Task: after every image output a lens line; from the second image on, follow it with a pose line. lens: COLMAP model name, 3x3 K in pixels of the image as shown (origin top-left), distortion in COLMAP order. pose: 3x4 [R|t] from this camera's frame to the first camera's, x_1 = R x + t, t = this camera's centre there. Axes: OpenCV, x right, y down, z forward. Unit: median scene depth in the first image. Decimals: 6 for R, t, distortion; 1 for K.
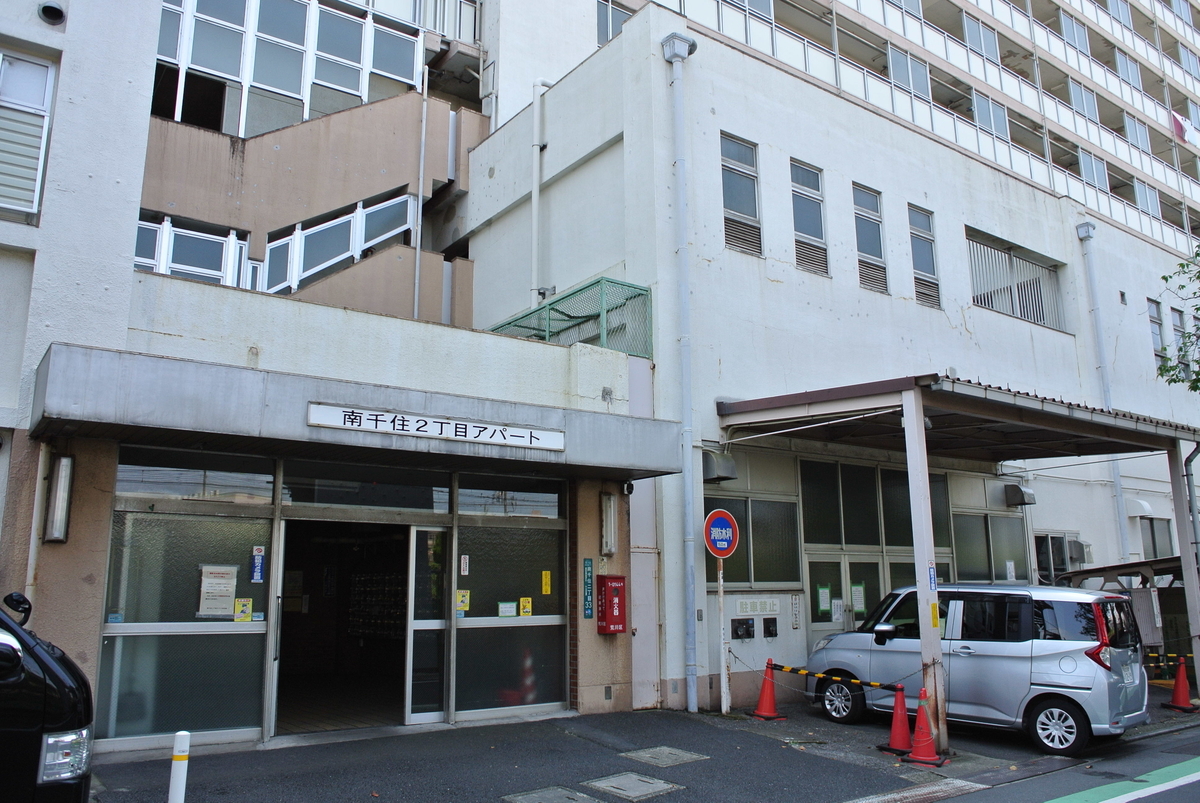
lens RADIAL K [[922.3, 0, 600.6], [0, 922.3, 405.8], [0, 0, 1]] dist [-0.057847, 0.030262]
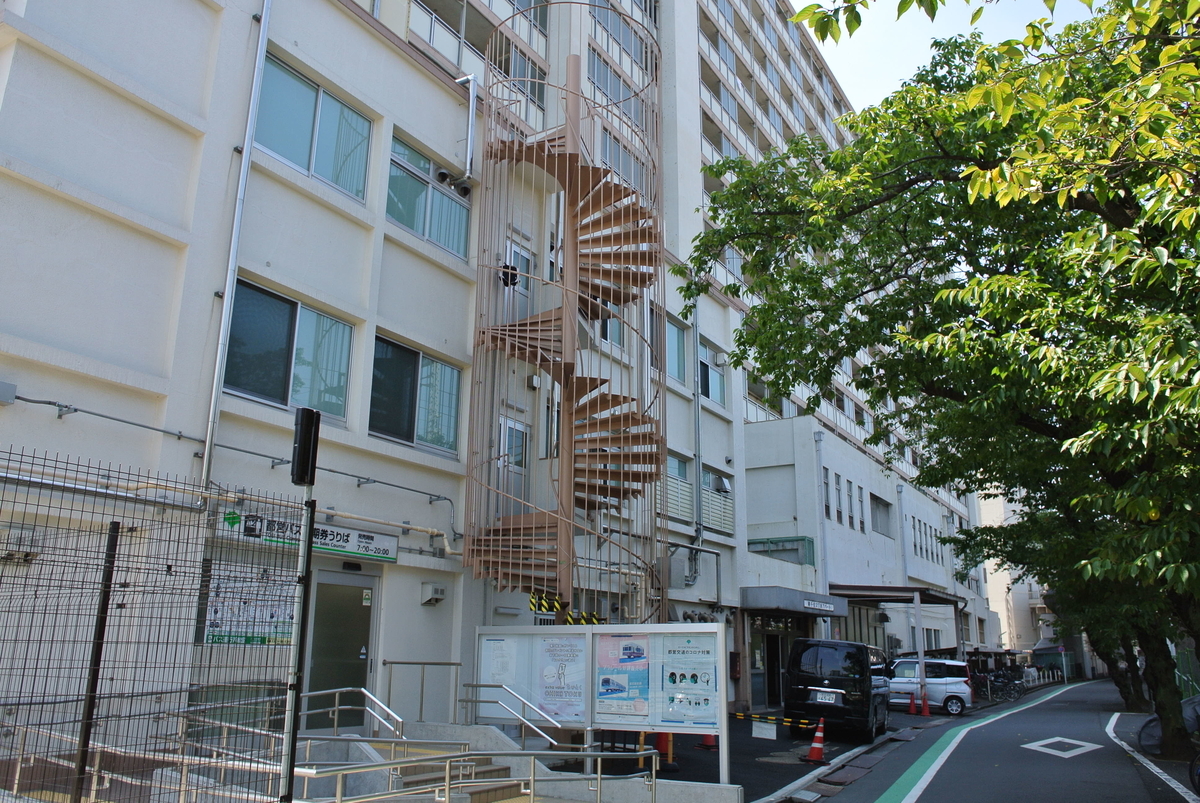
lens RADIAL K [[922.3, 0, 599.3], [0, 922.3, 400.7], [0, 0, 1]] dist [-0.057847, 0.030262]
pose [[0.919979, 0.120743, 0.372907, -1.815381], [-0.094727, 0.991660, -0.087392, -0.278527], [-0.380349, 0.045074, 0.923744, -1.387285]]
